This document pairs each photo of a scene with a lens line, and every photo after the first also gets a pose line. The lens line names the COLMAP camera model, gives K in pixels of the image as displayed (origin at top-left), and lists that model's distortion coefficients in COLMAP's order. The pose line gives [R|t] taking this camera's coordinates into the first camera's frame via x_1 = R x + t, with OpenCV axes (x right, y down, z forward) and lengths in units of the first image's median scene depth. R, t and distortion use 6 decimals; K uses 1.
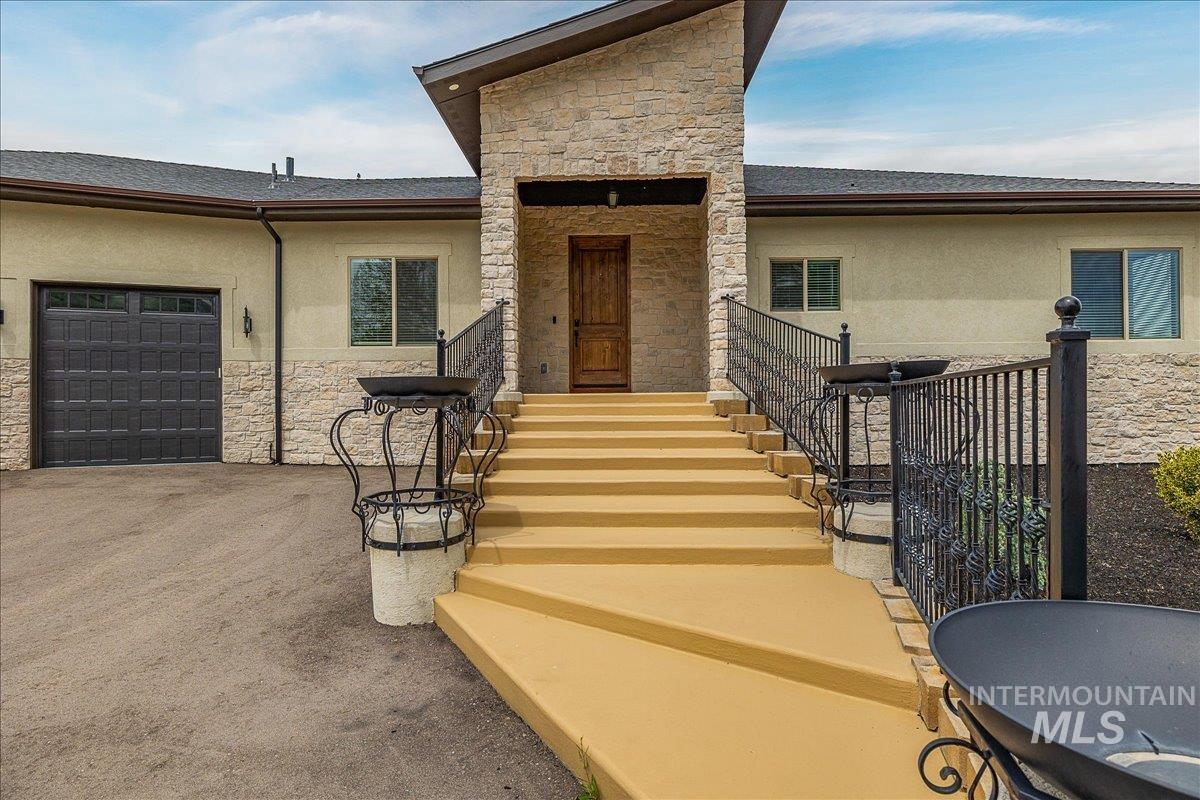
lens RADIAL K [[573.1, 0, 588.7], [0, 573.1, 387.6], [0, 0, 1]] dist [-0.001036, -0.000354]
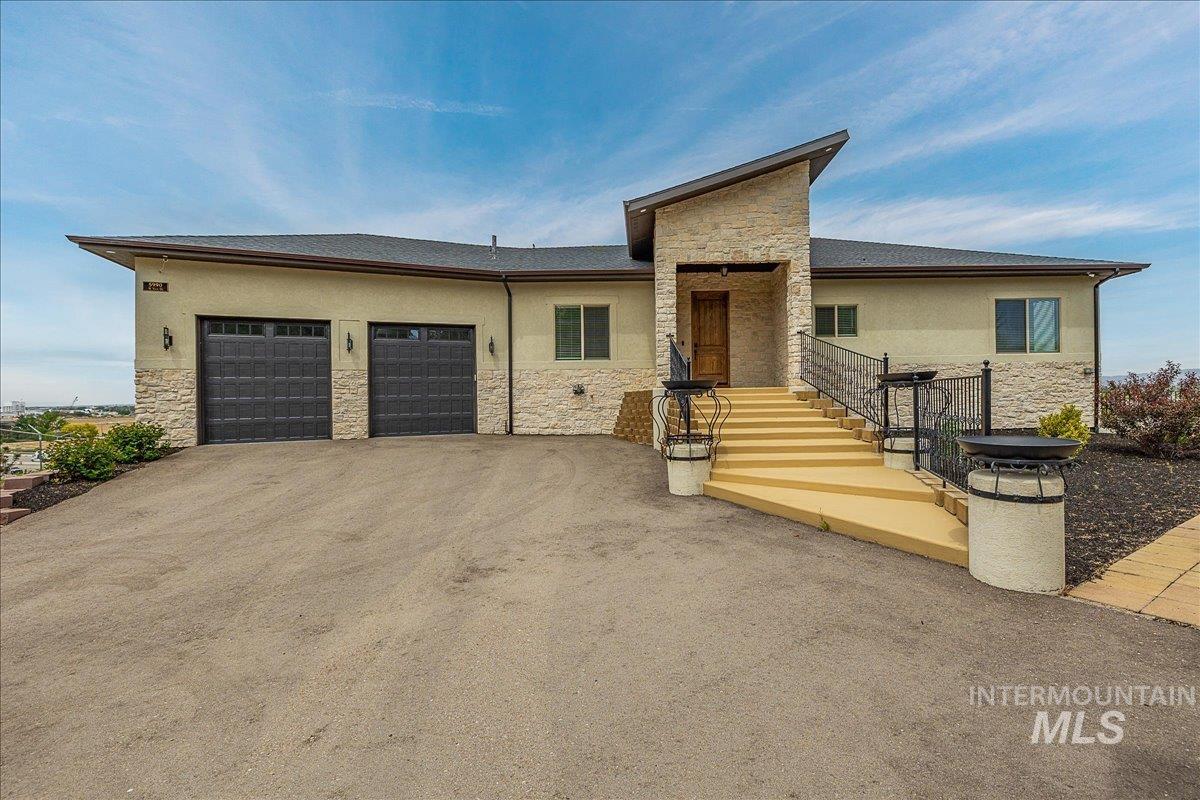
lens RADIAL K [[509.5, 0, 597.4], [0, 509.5, 389.9], [0, 0, 1]] dist [-0.000952, -0.000011]
pose [[0.999531, -0.008636, 0.029384, -0.403693], [0.008392, 0.999930, 0.008396, -0.001125], [-0.029454, -0.008146, 0.999533, -0.503848]]
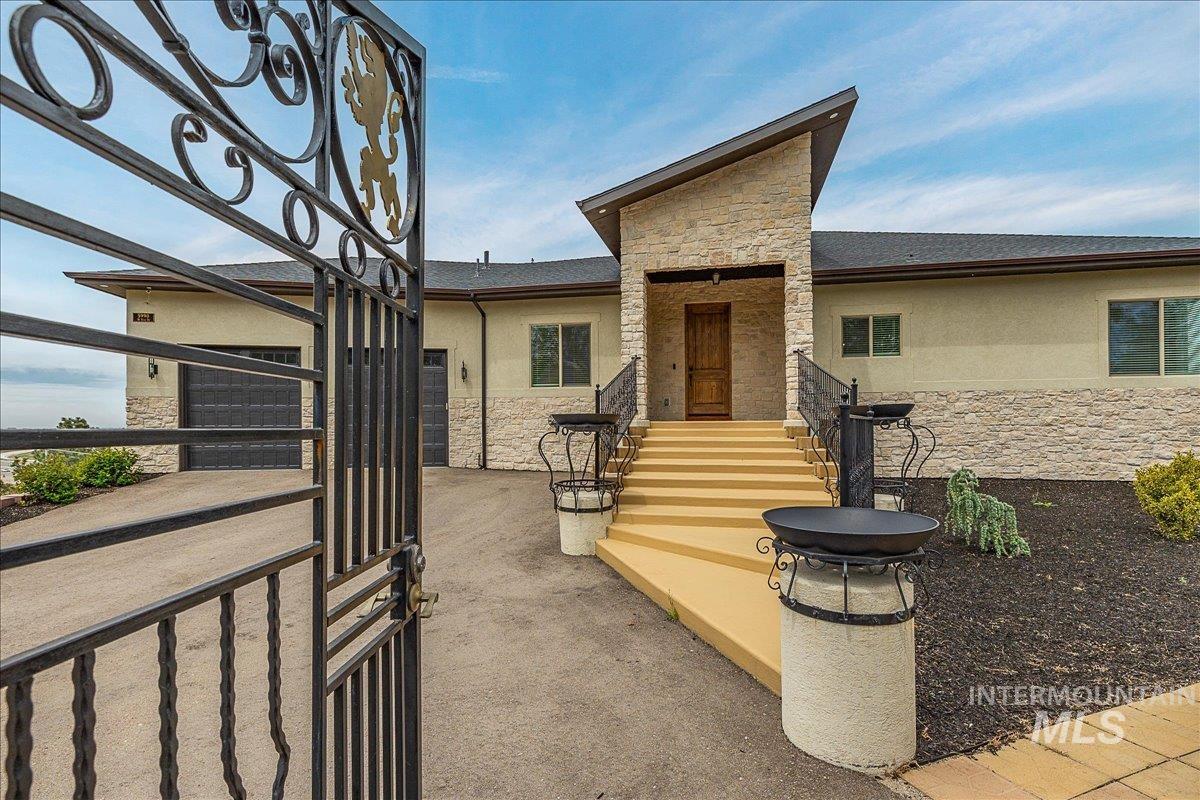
lens RADIAL K [[539.5, 0, 622.5], [0, 539.5, 416.2], [0, 0, 1]] dist [-0.000064, -0.000013]
pose [[0.983448, 0.000326, -0.181190, 0.060414], [0.001446, 0.999952, 0.009649, -0.014947], [0.181185, -0.009751, 0.983401, -0.331310]]
